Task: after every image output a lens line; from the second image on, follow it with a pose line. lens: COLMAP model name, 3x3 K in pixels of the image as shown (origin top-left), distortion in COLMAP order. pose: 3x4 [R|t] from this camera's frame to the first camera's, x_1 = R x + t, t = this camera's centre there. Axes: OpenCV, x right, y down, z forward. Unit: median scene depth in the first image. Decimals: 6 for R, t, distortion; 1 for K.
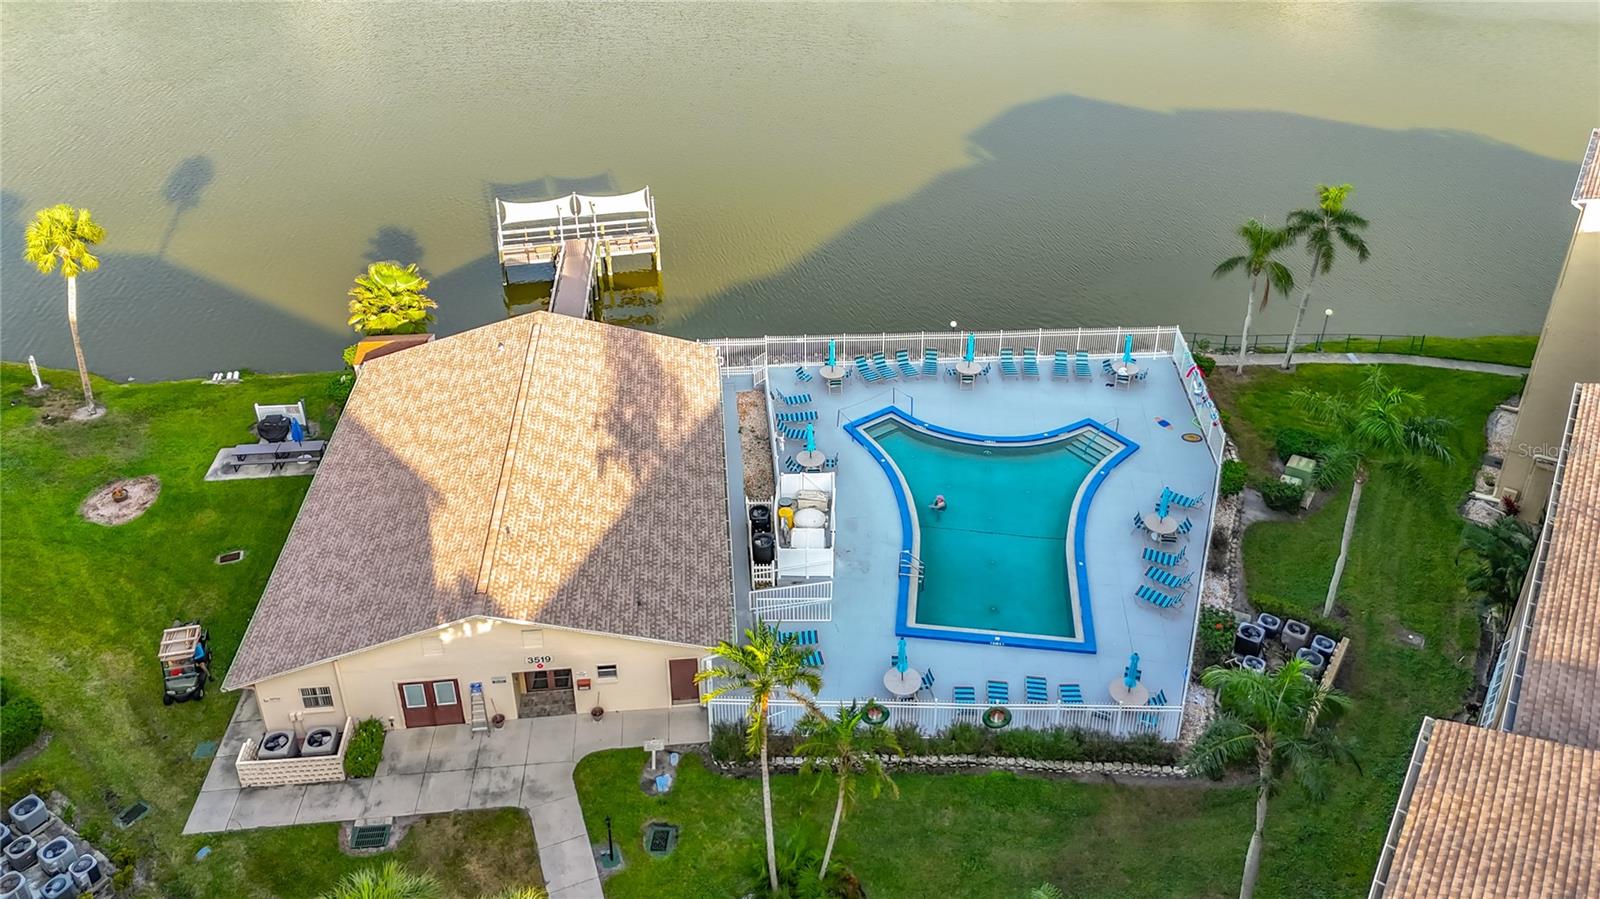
lens RADIAL K [[1222.0, 0, 805.3], [0, 1222.0, 319.8], [0, 0, 1]] dist [0.068558, -0.104875]
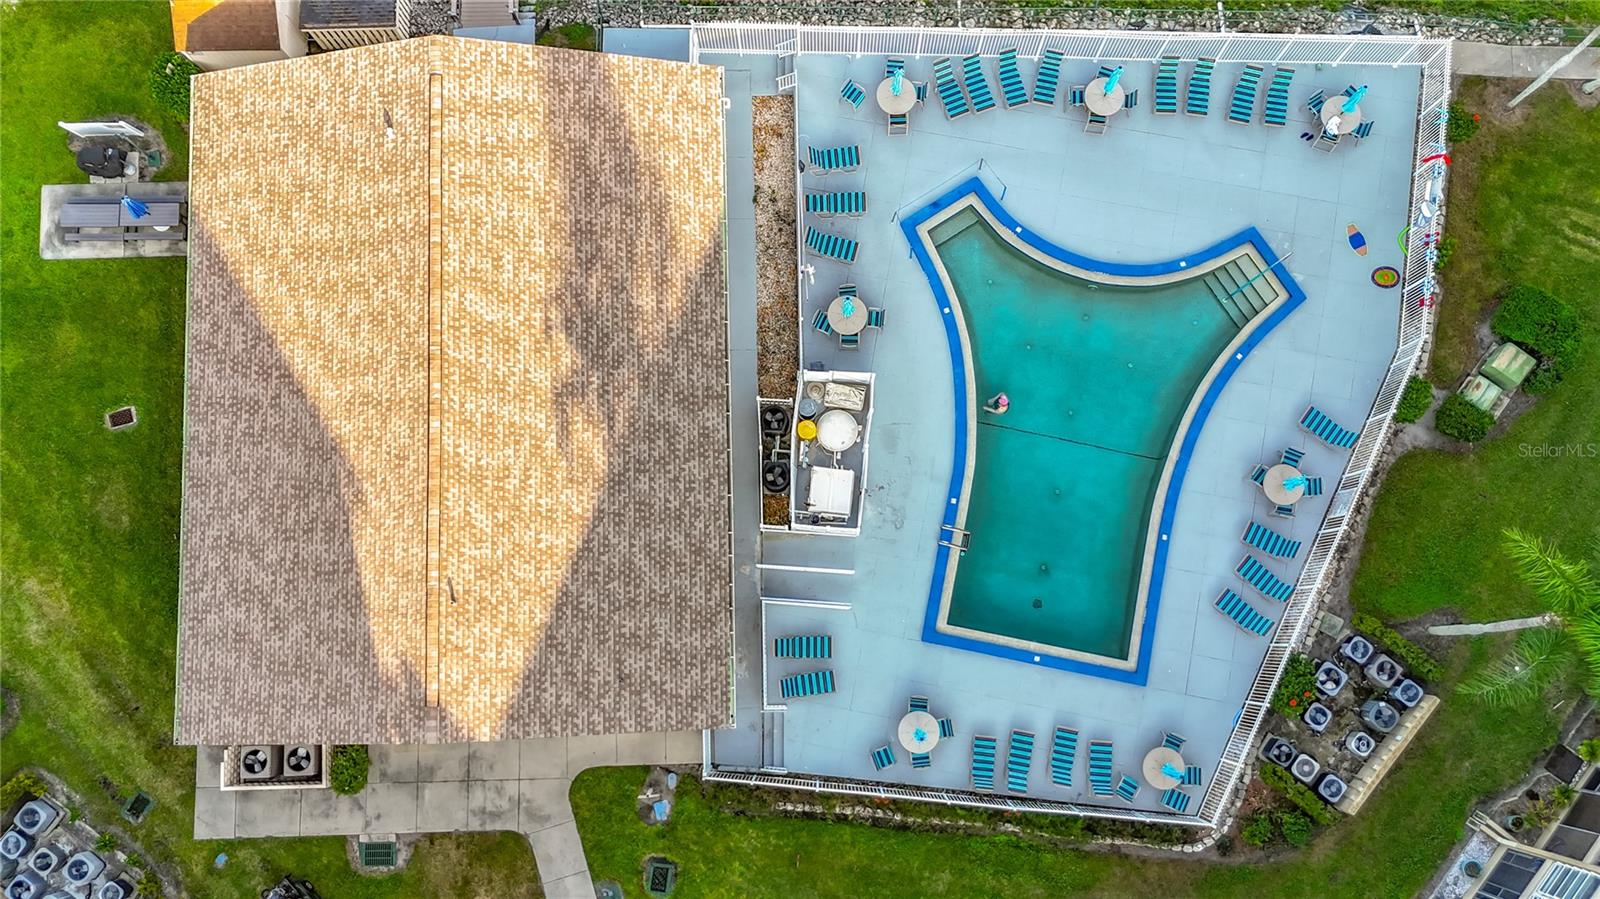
lens RADIAL K [[1211.3, 0, 819.2], [0, 1211.3, 393.1], [0, 0, 1]] dist [0.062066, -0.088137]
pose [[0.997620, 0.068545, -0.007548, -0.004468], [-0.031735, 0.553530, 0.832225, -0.556655], [0.061222, -0.830004, 0.554387, 0.664651]]
